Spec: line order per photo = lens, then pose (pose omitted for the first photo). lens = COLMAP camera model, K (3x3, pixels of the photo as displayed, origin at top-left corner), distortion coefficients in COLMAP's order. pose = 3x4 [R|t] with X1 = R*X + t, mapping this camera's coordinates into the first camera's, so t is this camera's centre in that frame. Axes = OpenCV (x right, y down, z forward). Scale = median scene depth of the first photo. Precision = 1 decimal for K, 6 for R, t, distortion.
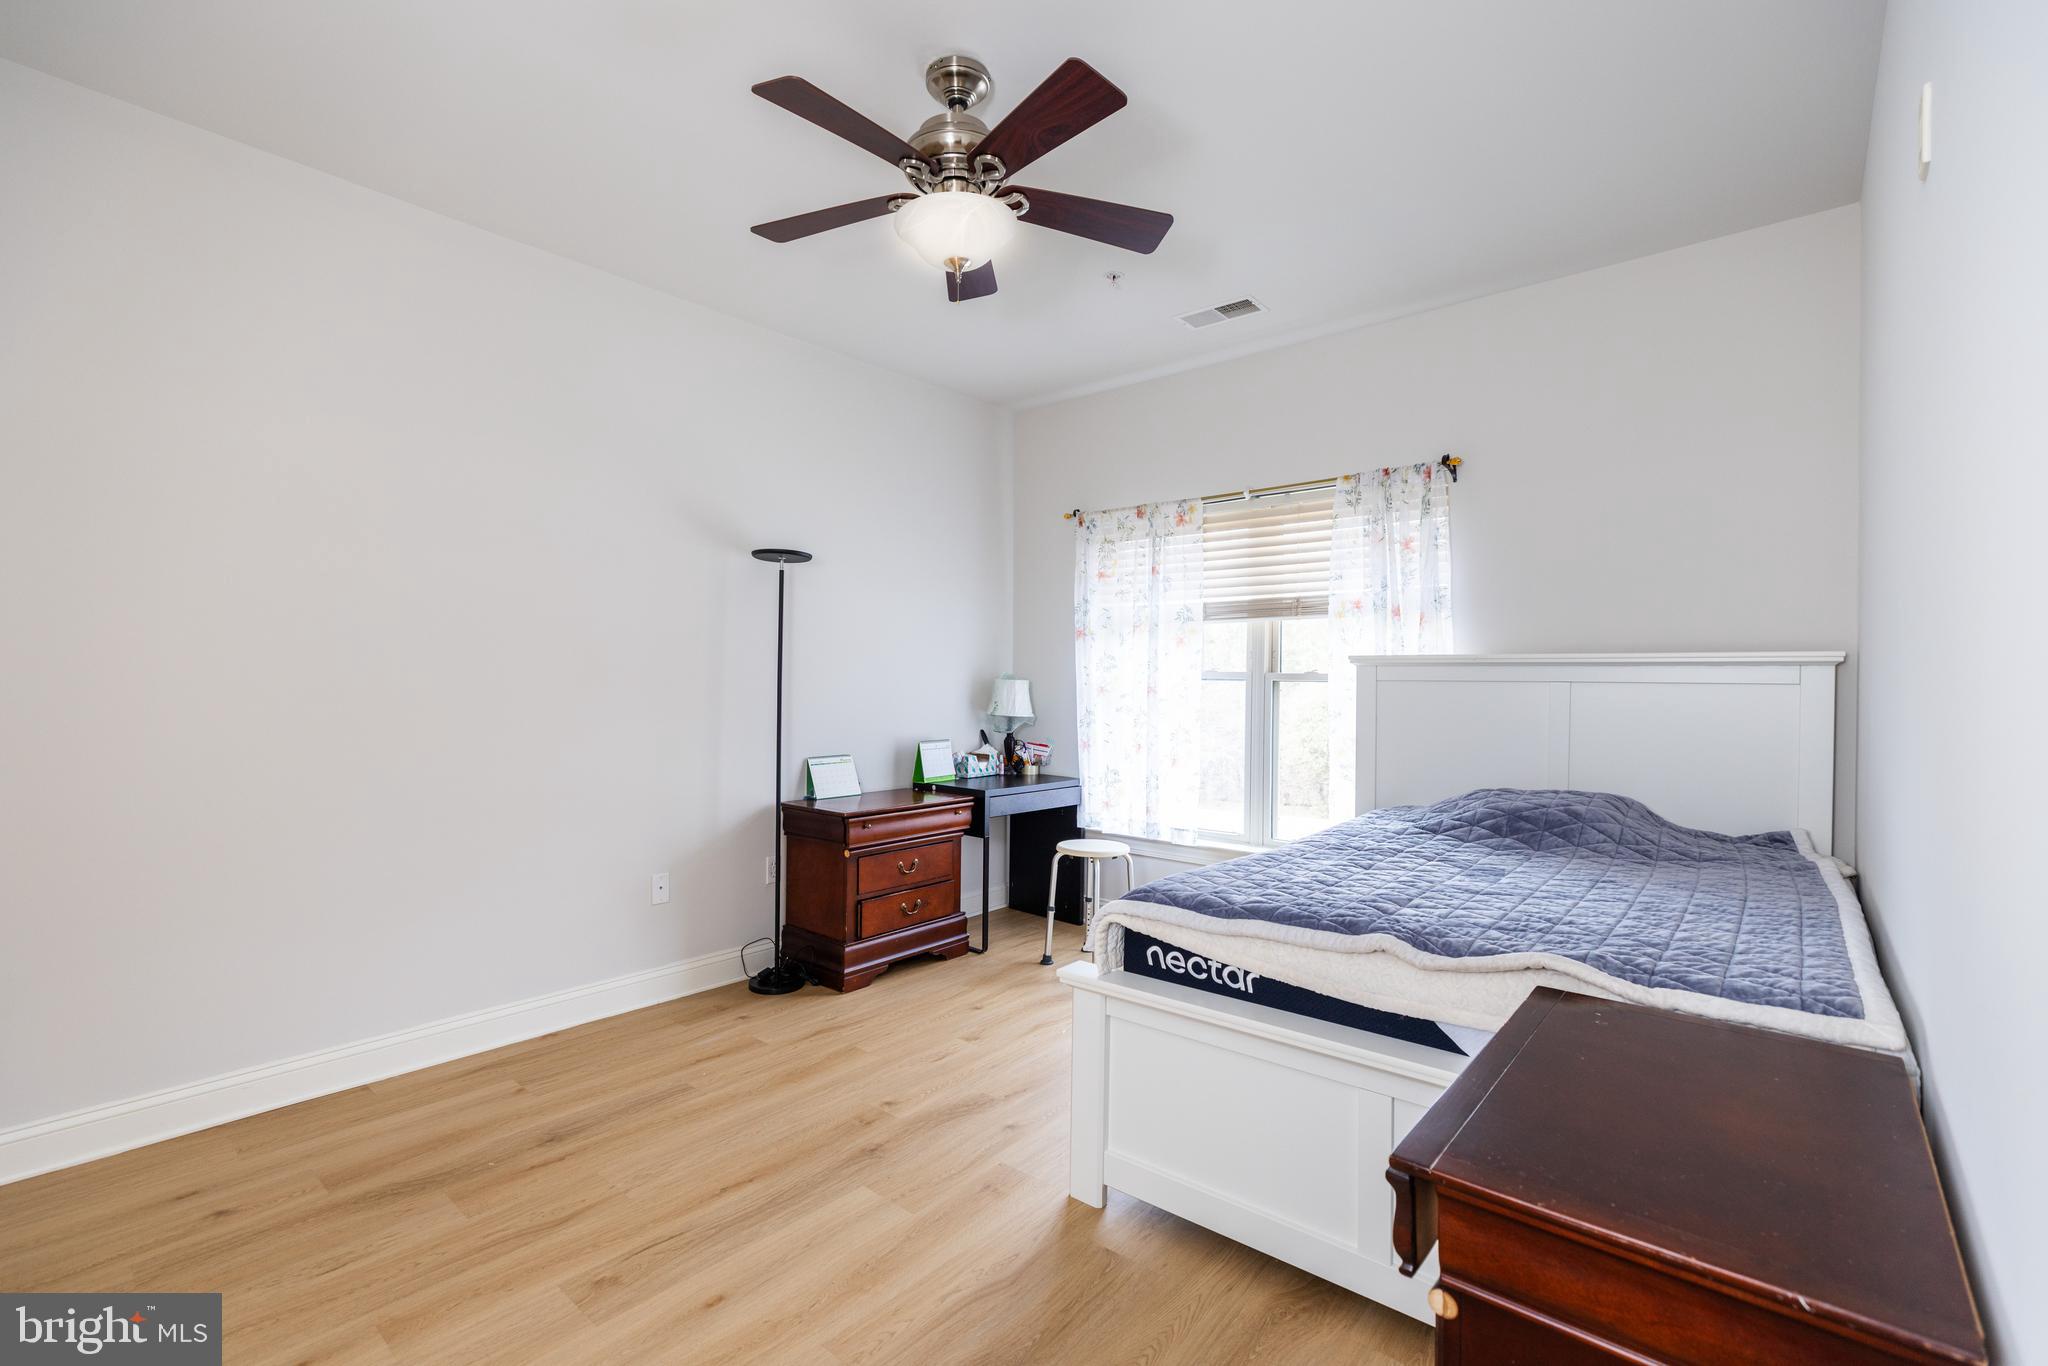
lens RADIAL K [[916.3, 0, 1015.2], [0, 916.3, 687.1], [0, 0, 1]] dist [0.007817, -0.000229]
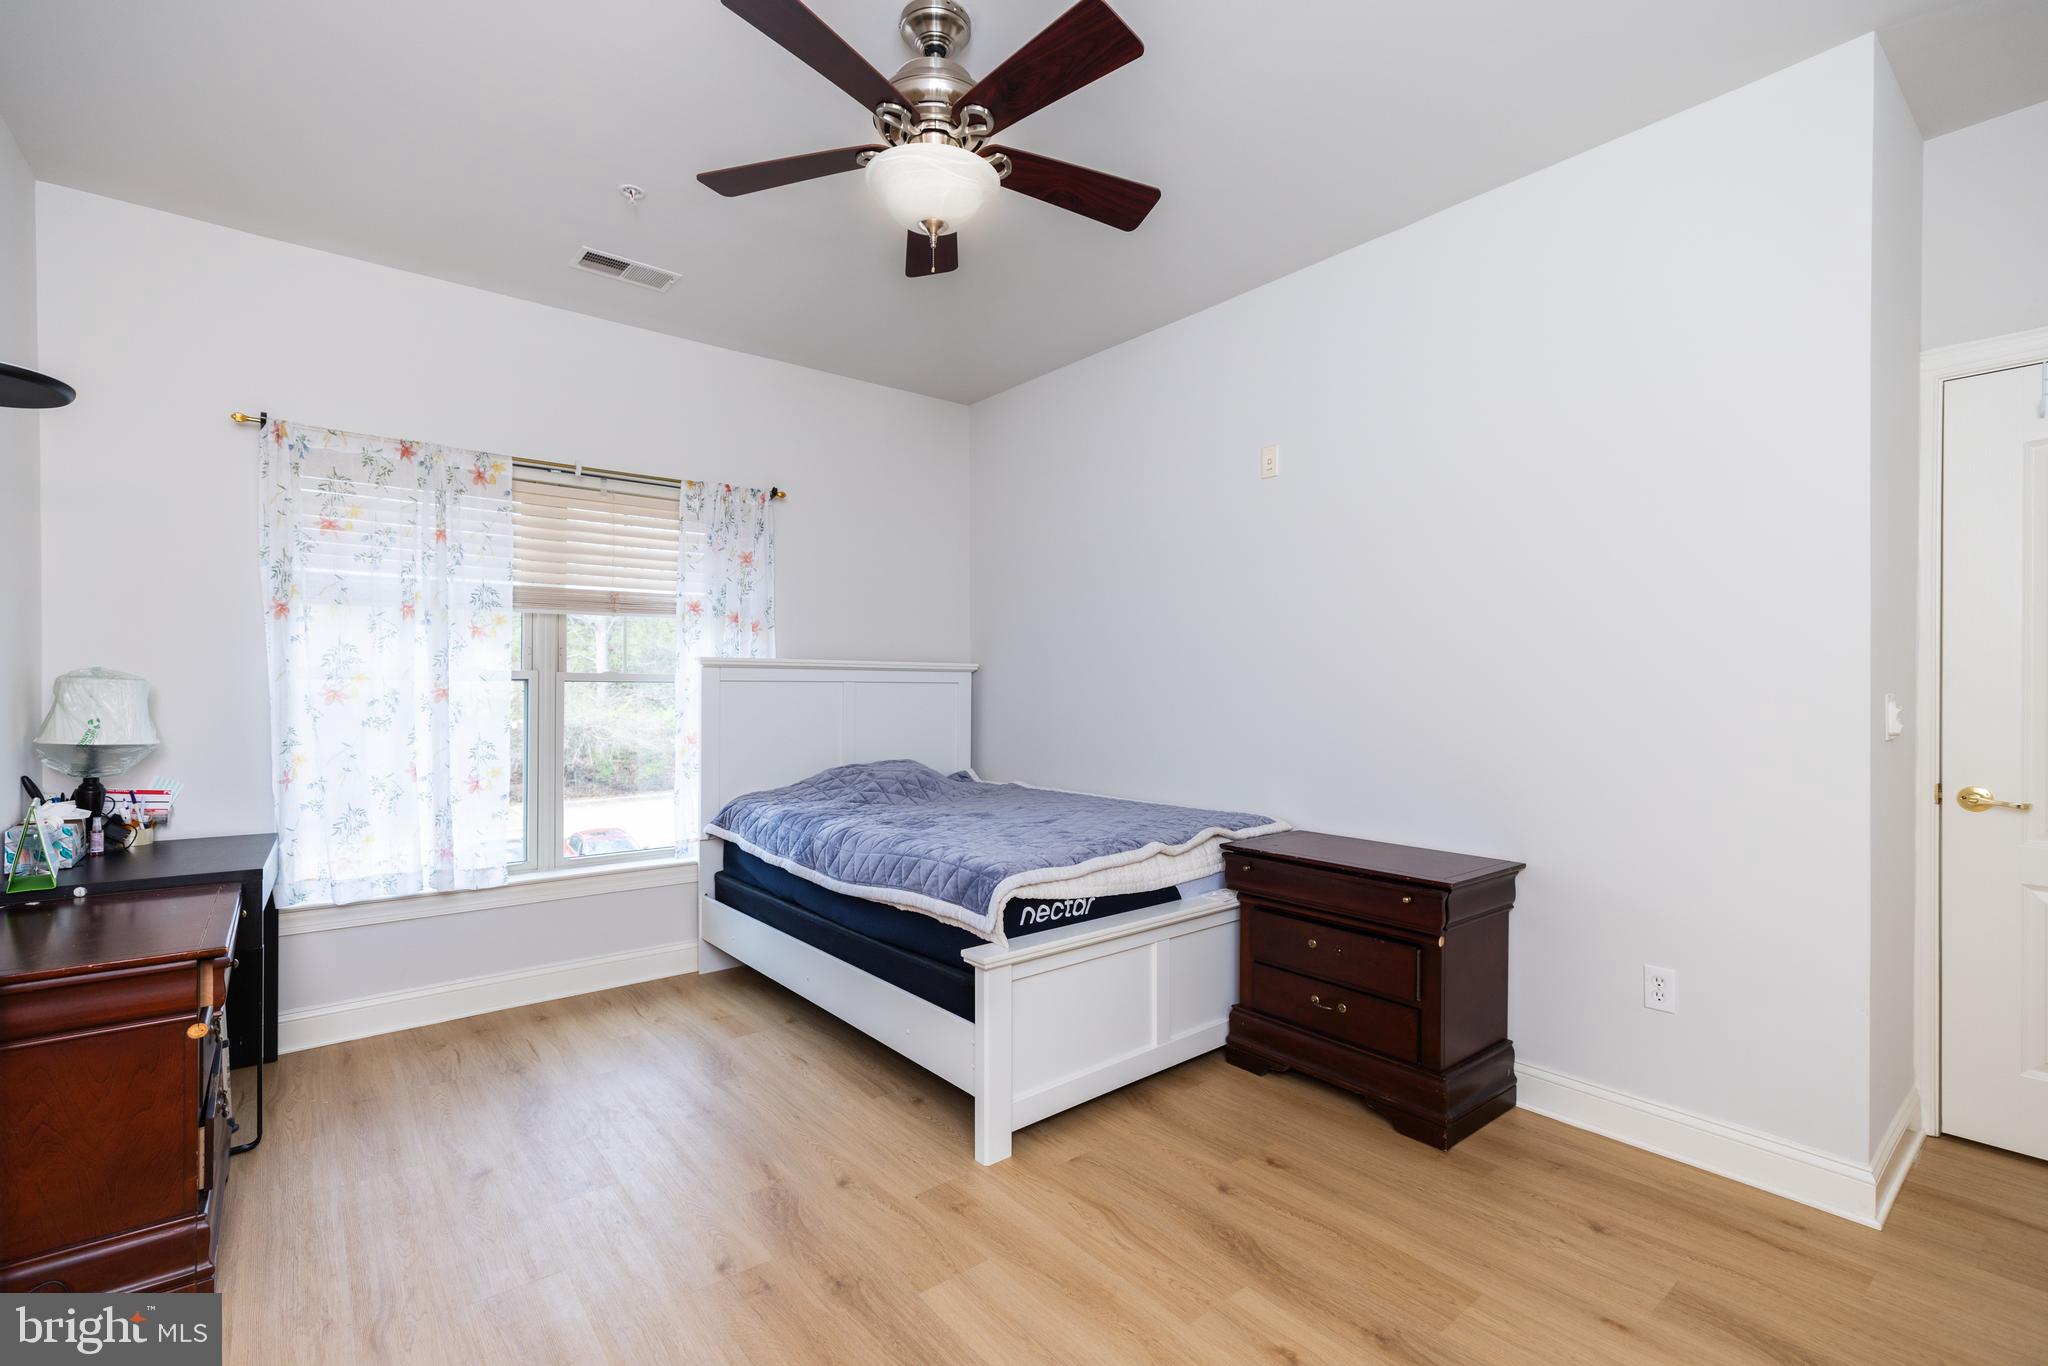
lens RADIAL K [[916.3, 0, 1015.5], [0, 916.3, 681.3], [0, 0, 1]] dist [0.007817, -0.000229]
pose [[0.179138, -0.001741, 0.983822, -0.551727], [0.005860, 0.999983, 0.000703, -0.004976], [-0.983806, 0.005640, 0.179145, 0.436776]]
